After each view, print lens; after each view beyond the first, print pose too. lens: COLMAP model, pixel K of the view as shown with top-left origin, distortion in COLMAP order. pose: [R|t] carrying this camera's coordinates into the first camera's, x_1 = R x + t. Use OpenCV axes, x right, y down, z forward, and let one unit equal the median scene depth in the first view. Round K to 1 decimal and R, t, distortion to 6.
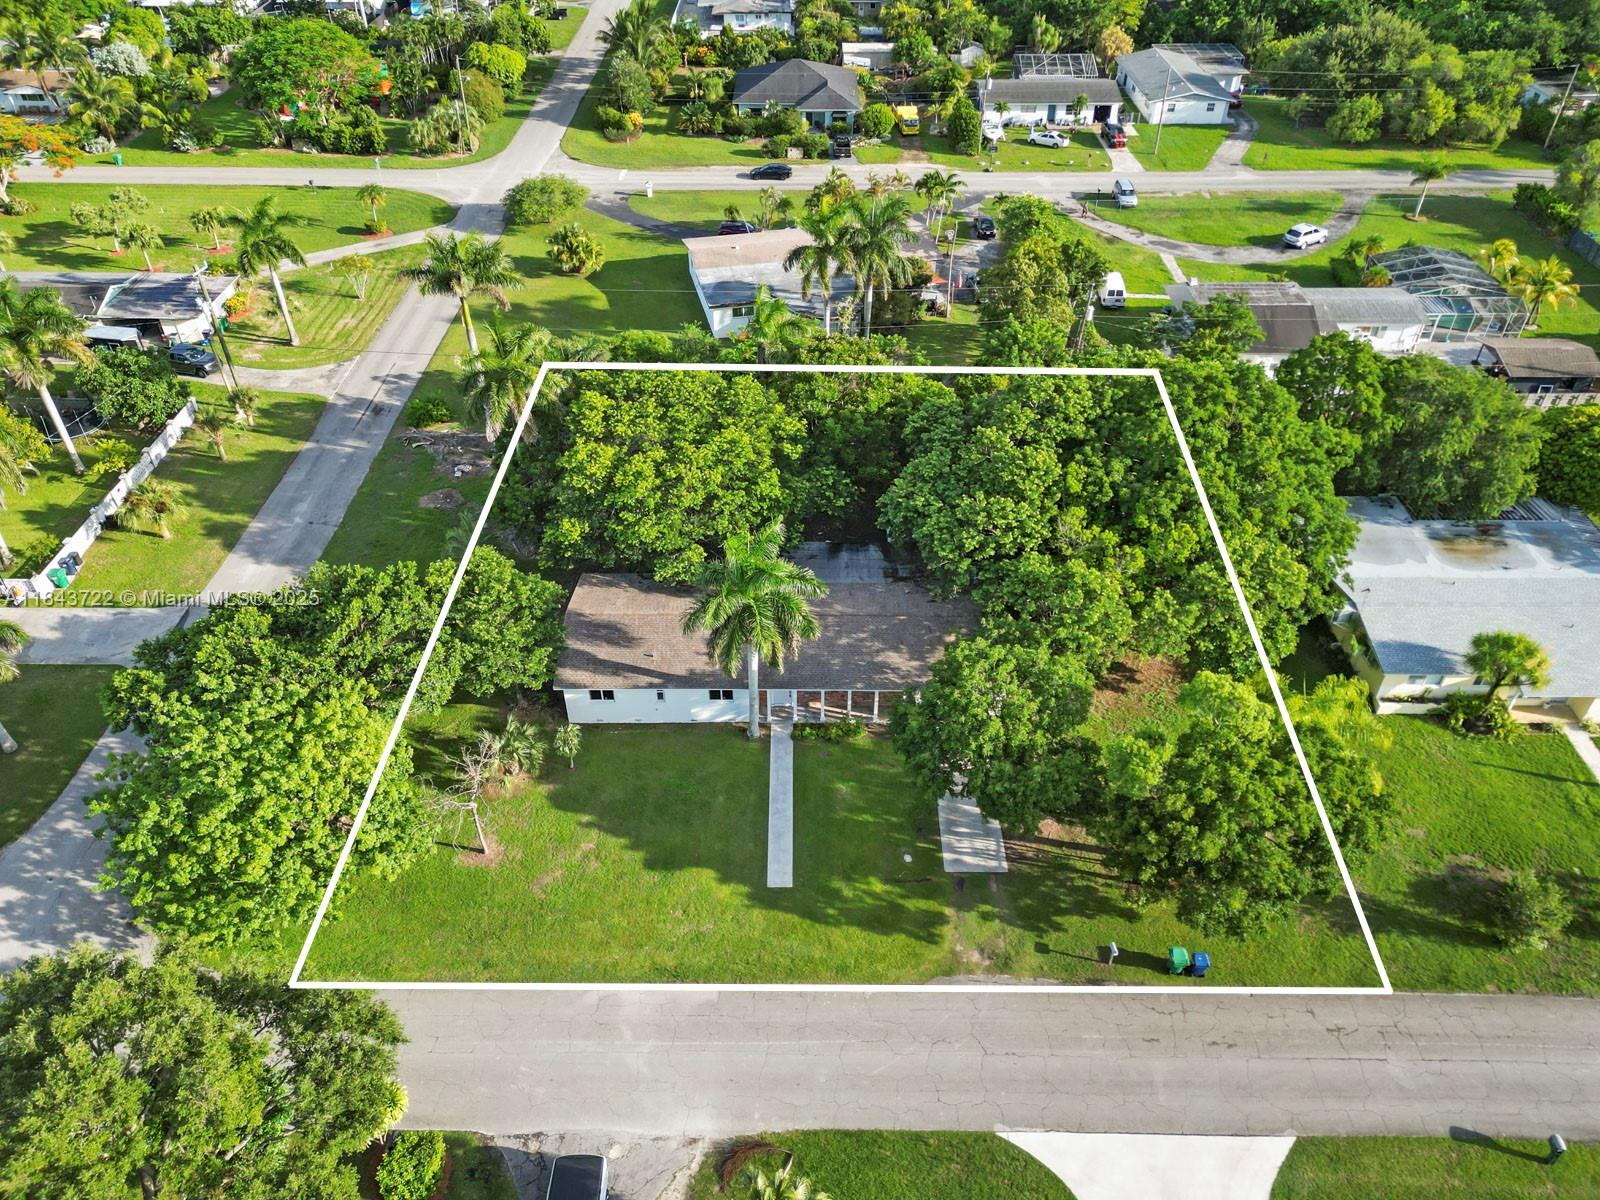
lens RADIAL K [[1126.2, 0, 803.4], [0, 1126.2, 600.6], [0, 0, 1]] dist [0.066437, -0.047402]
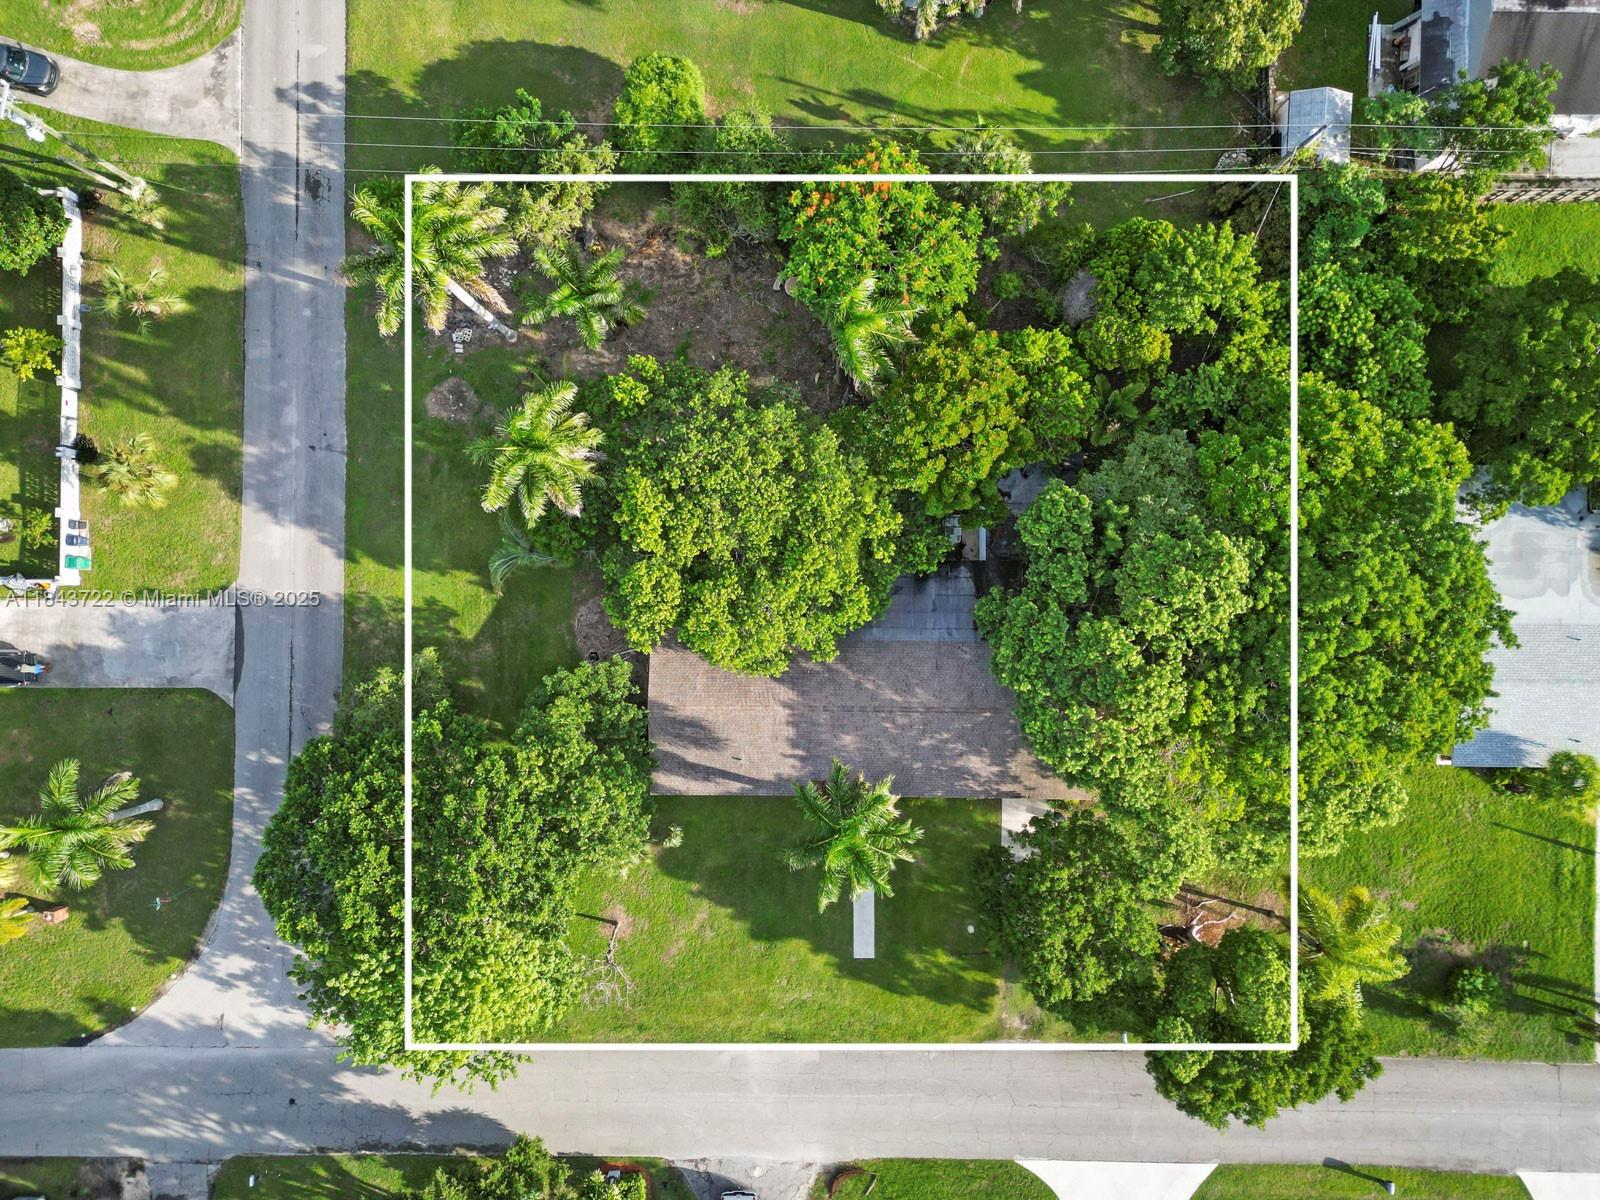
lens RADIAL K [[1126.2, 0, 803.4], [0, 1126.2, 600.6], [0, 0, 1]] dist [0.066437, -0.047402]
pose [[0.999994, -0.000285, -0.003547, -0.079039], [0.002919, 0.635437, 0.772147, -0.909965], [0.002034, -0.772152, 0.635434, 0.499903]]
